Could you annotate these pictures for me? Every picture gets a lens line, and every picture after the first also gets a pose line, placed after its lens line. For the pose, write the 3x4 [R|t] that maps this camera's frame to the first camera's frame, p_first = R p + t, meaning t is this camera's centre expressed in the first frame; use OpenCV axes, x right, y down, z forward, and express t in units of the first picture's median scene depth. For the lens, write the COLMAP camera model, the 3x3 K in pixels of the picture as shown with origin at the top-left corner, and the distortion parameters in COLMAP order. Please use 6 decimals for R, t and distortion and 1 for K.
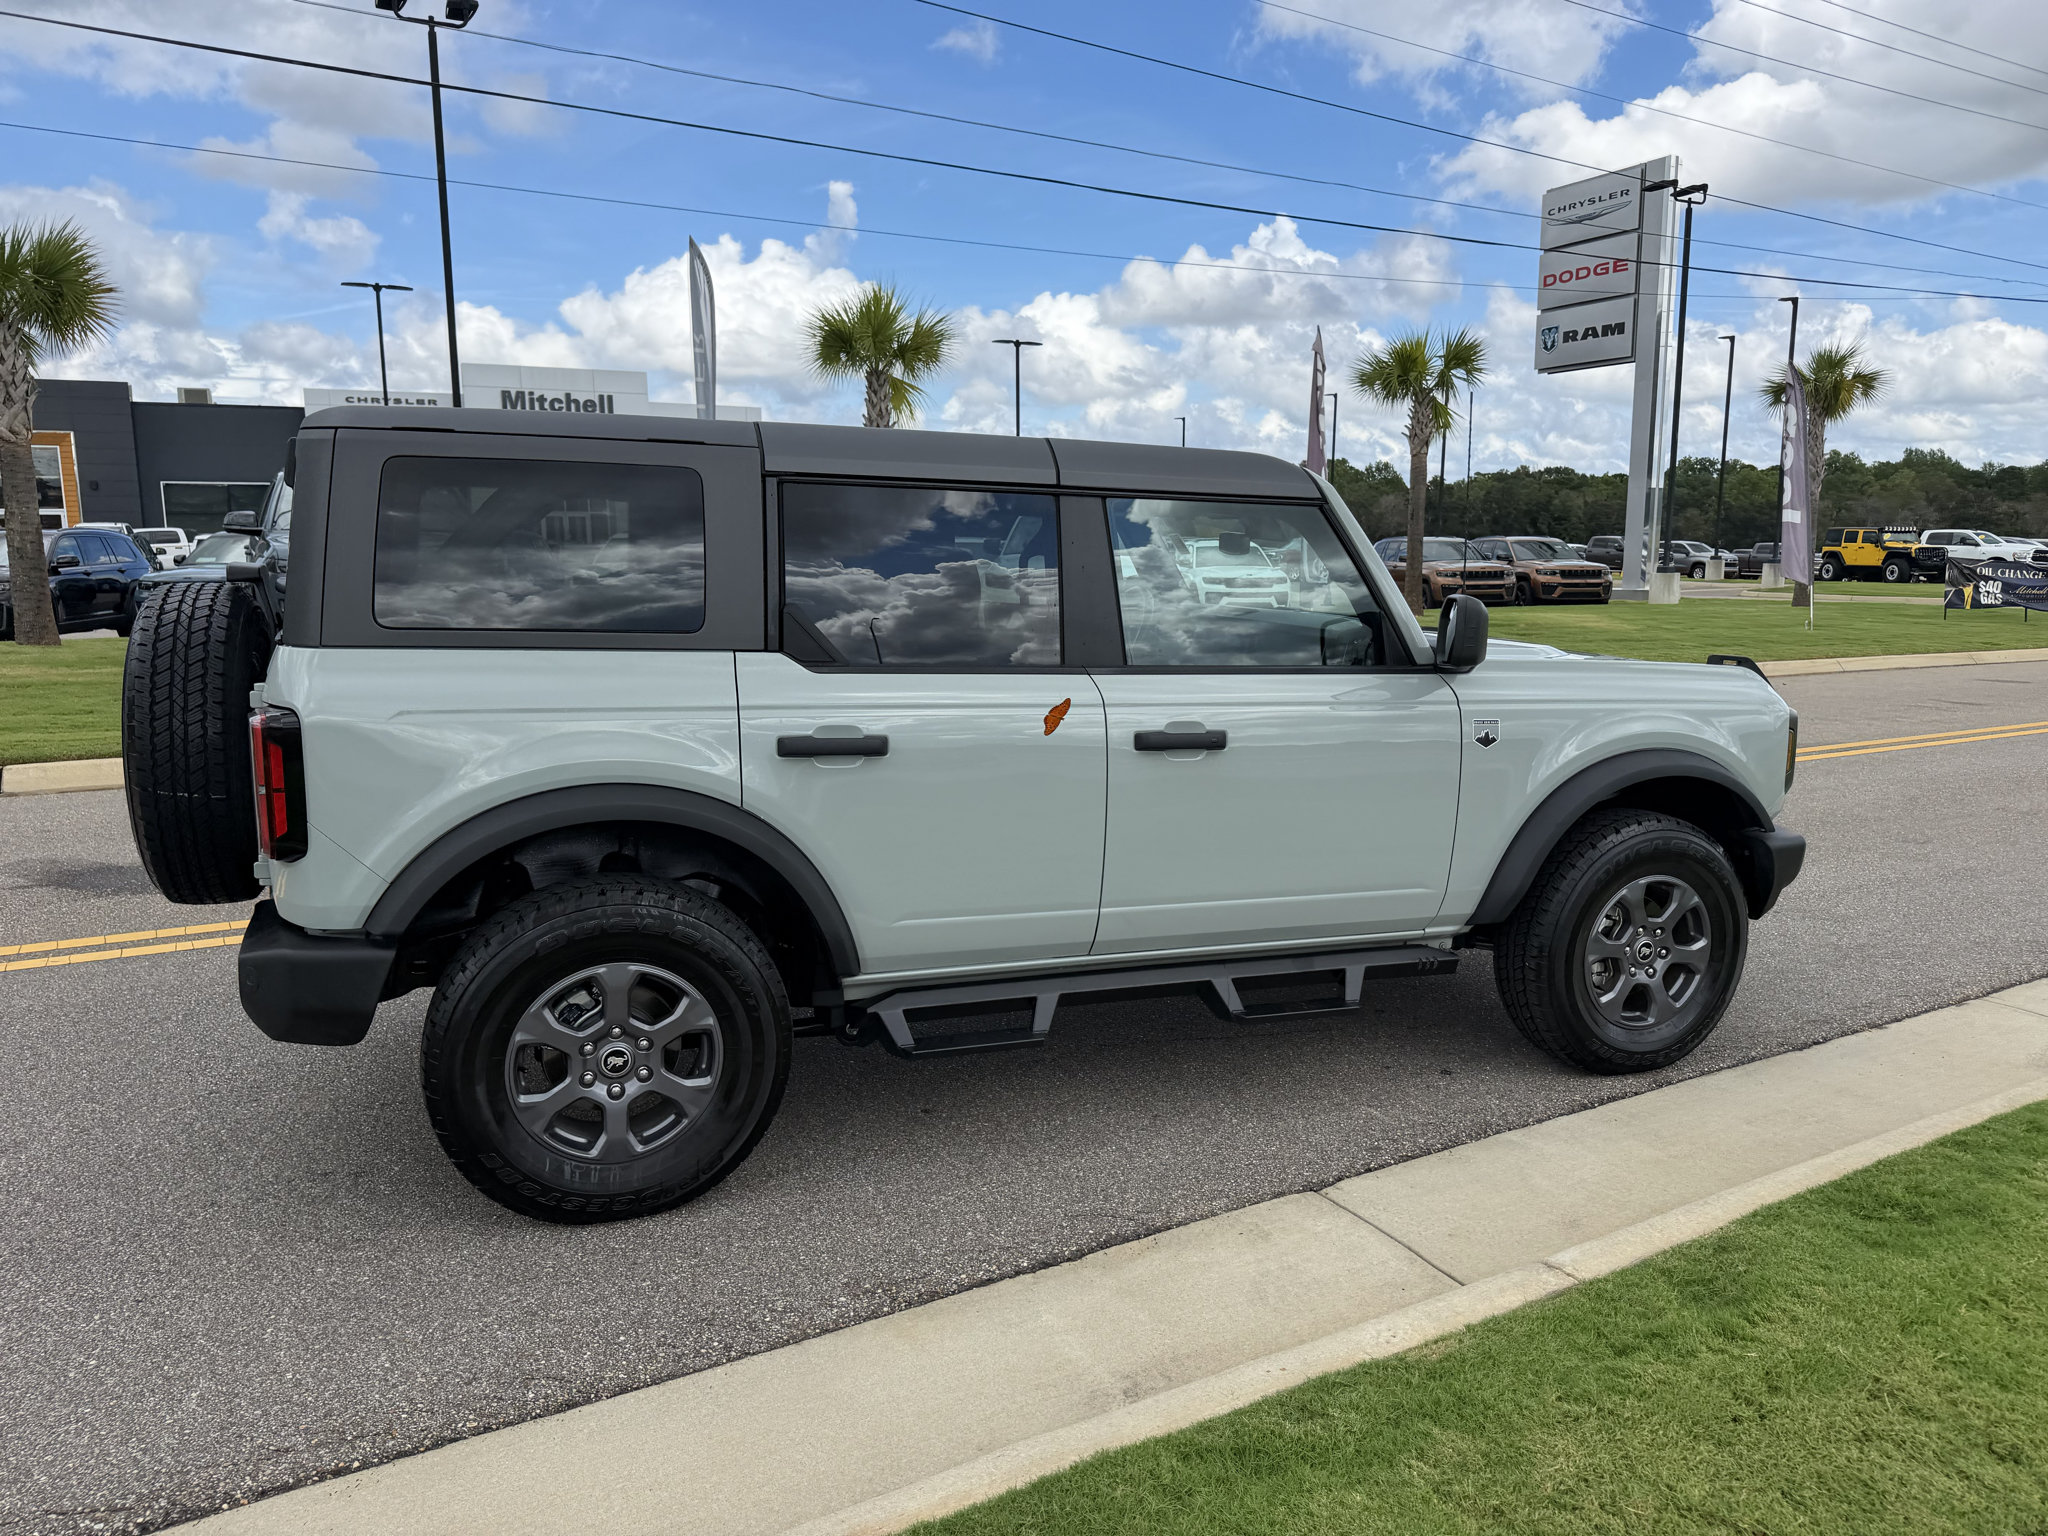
lens RADIAL K [[1457.8, 0, 1037.5], [0, 1457.8, 774.9], [0, 0, 1]] dist [0.028925, -0.036882]
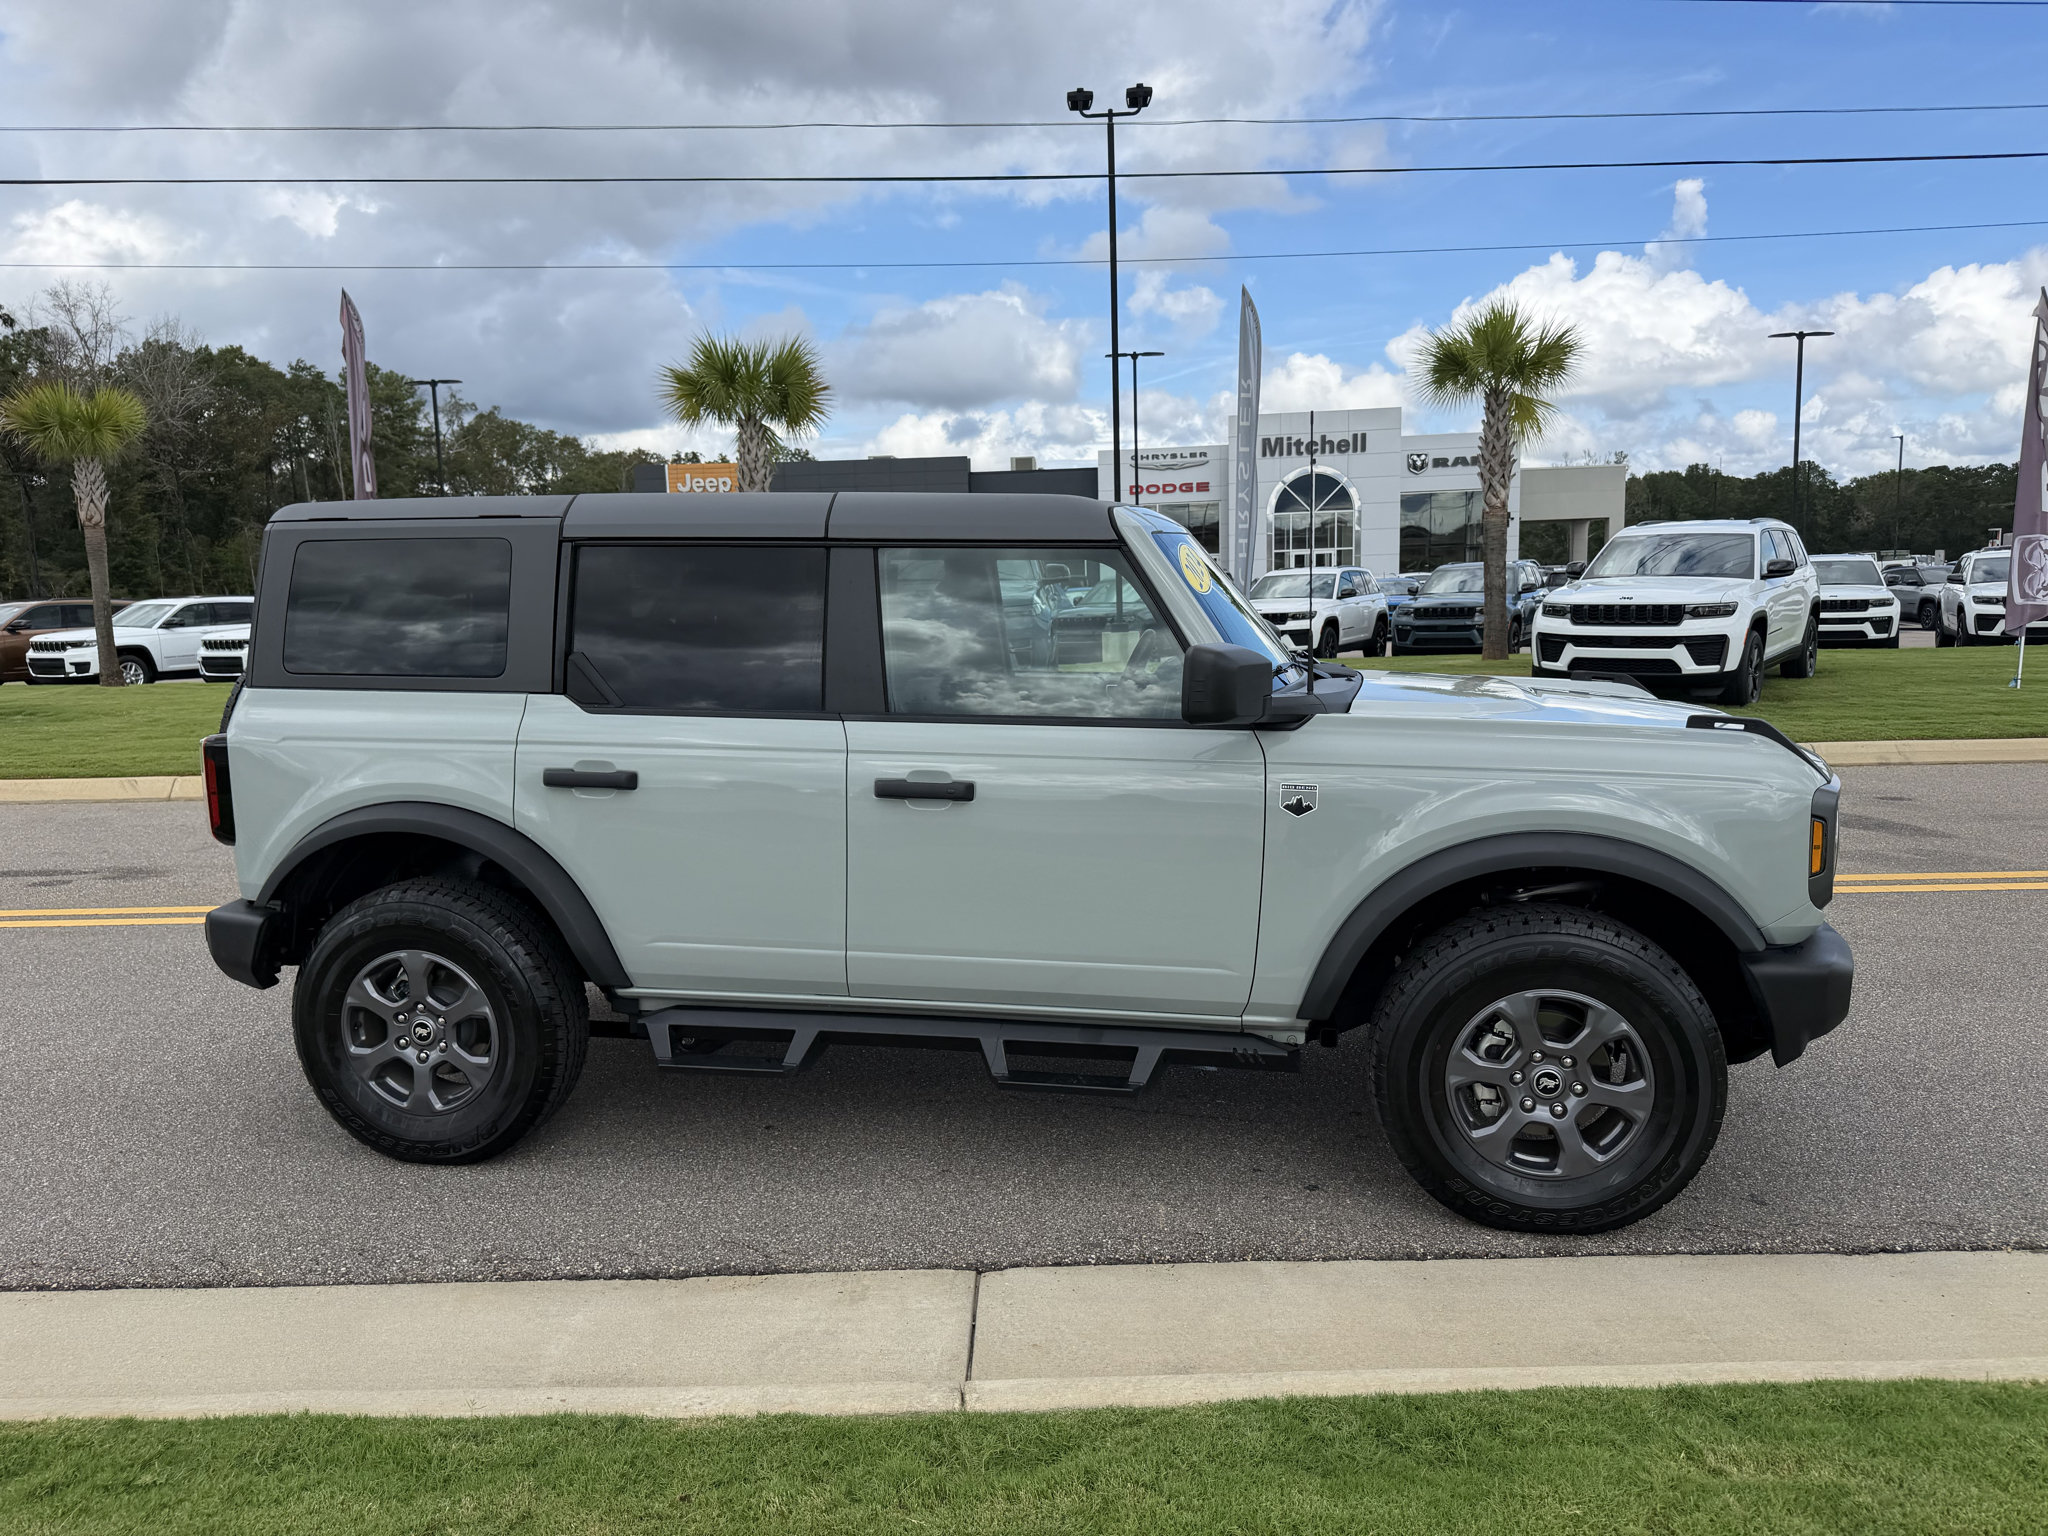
lens RADIAL K [[1457.8, 0, 1034.0], [0, 1457.8, 790.1], [0, 0, 1]] dist [0.028925, -0.036882]
pose [[0.856296, 0.049019, -0.514153, 0.555393], [-0.054618, 0.998498, 0.004232, -0.026628], [0.513589, 0.024458, 0.857688, 0.158539]]
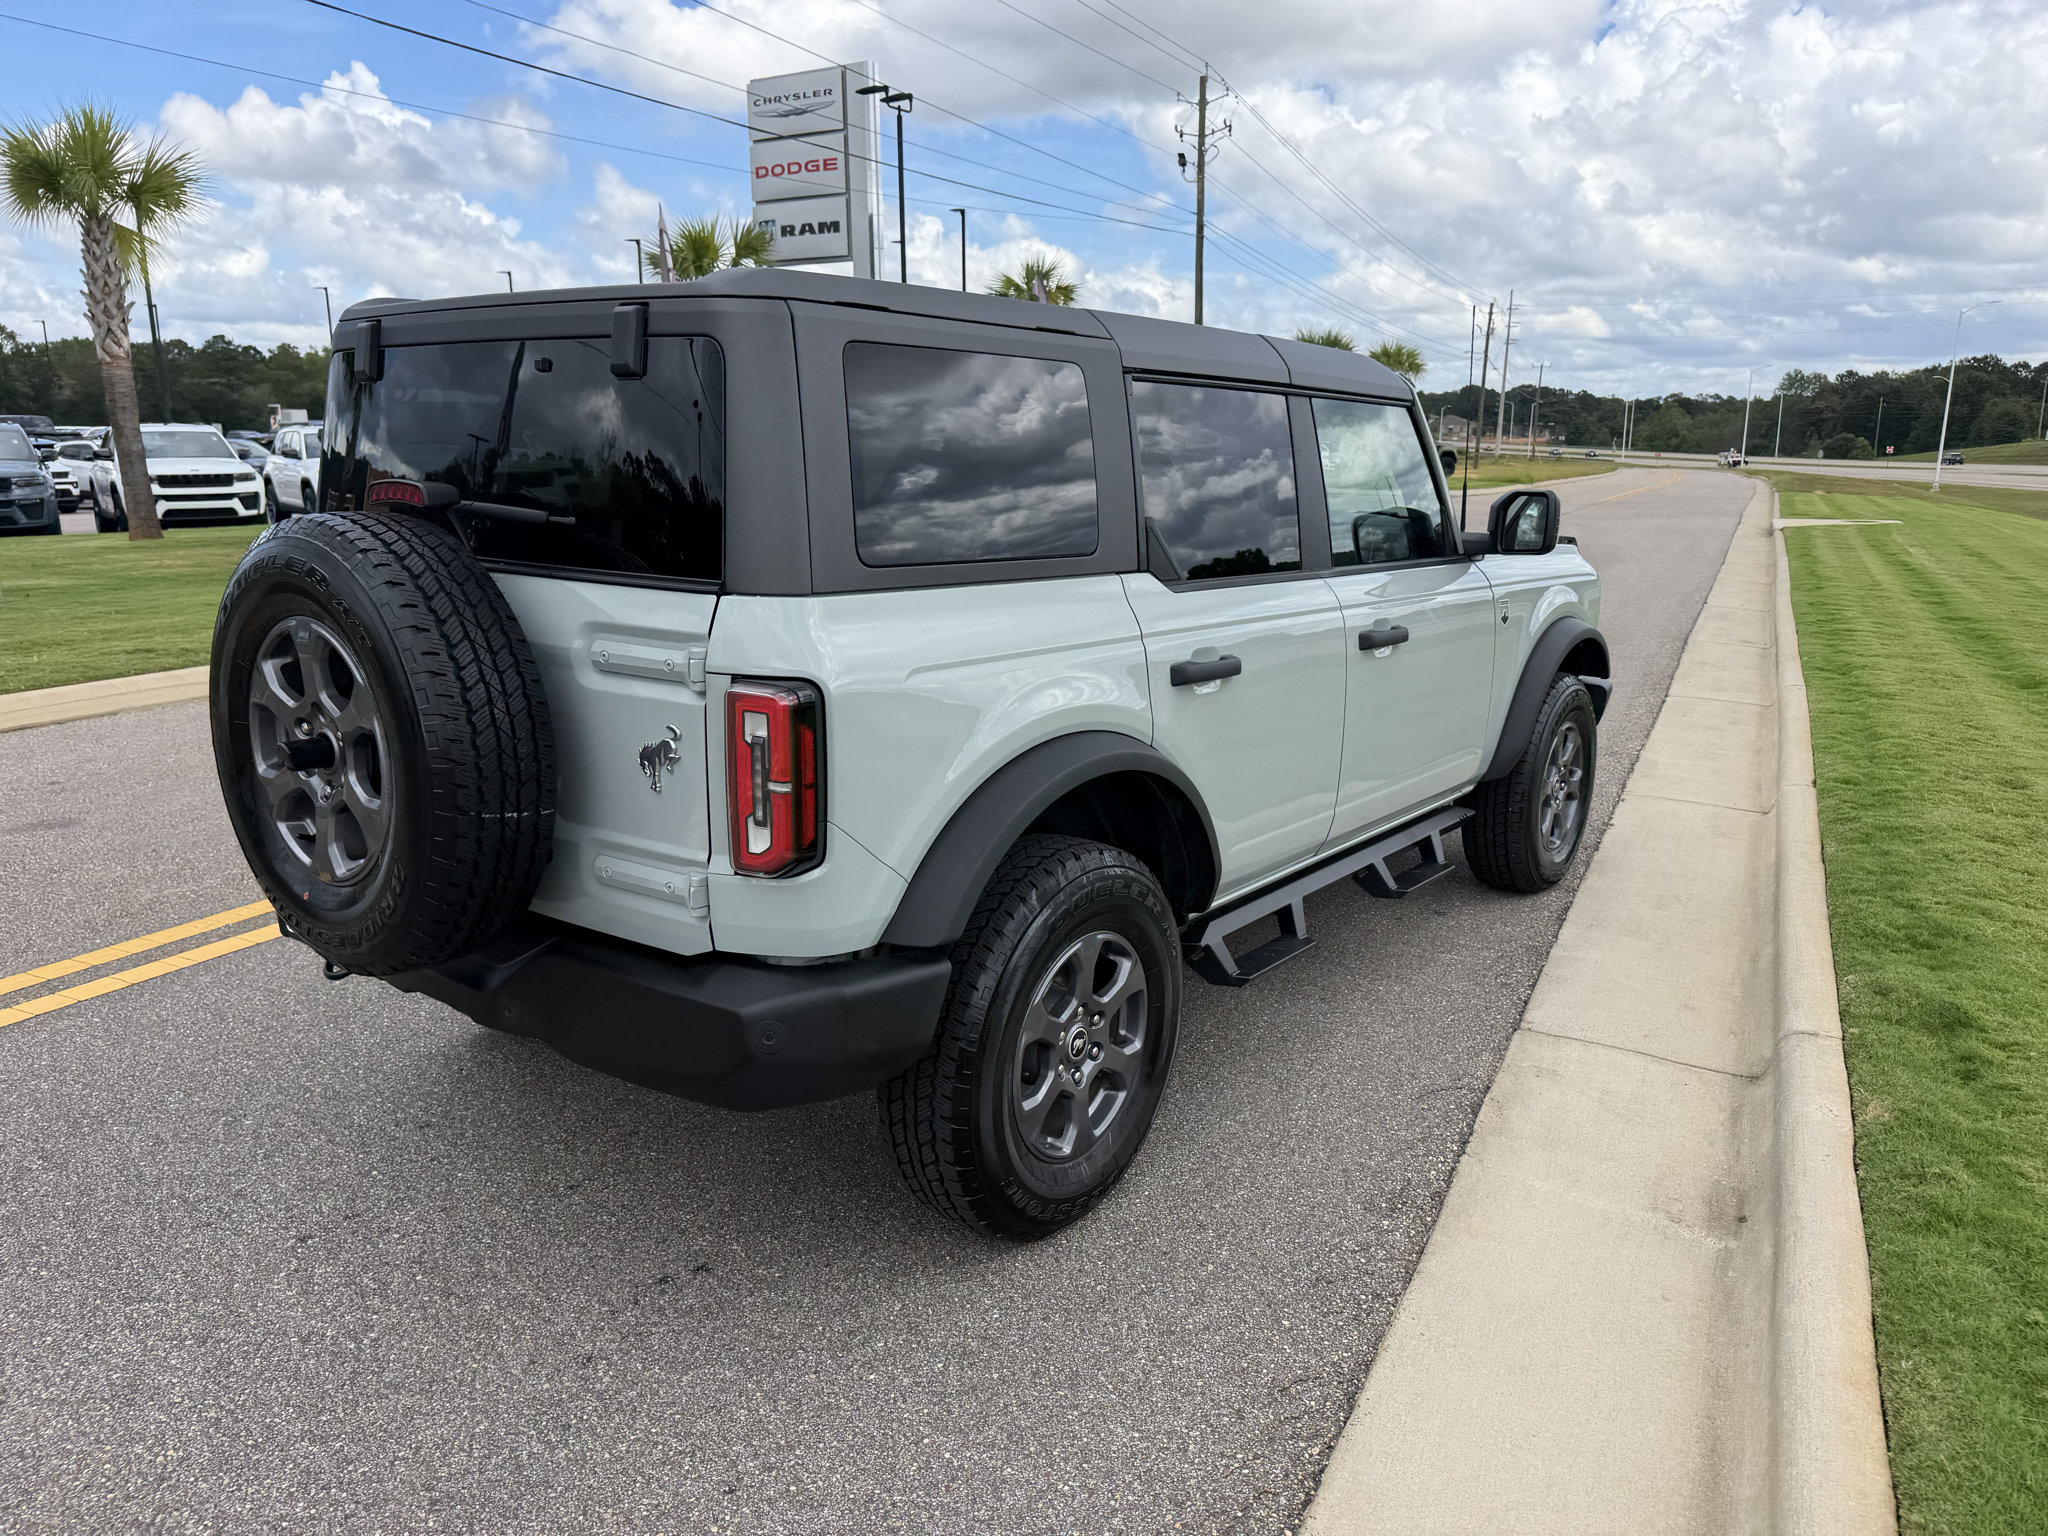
lens RADIAL K [[1457.8, 0, 1033.8], [0, 1457.8, 770.9], [0, 0, 1]] dist [0.028925, -0.036882]
pose [[0.844575, -0.121411, 0.521490, -0.550071], [0.084965, 0.992001, 0.093350, -0.038874], [-0.528653, -0.034533, 0.848135, 0.200678]]
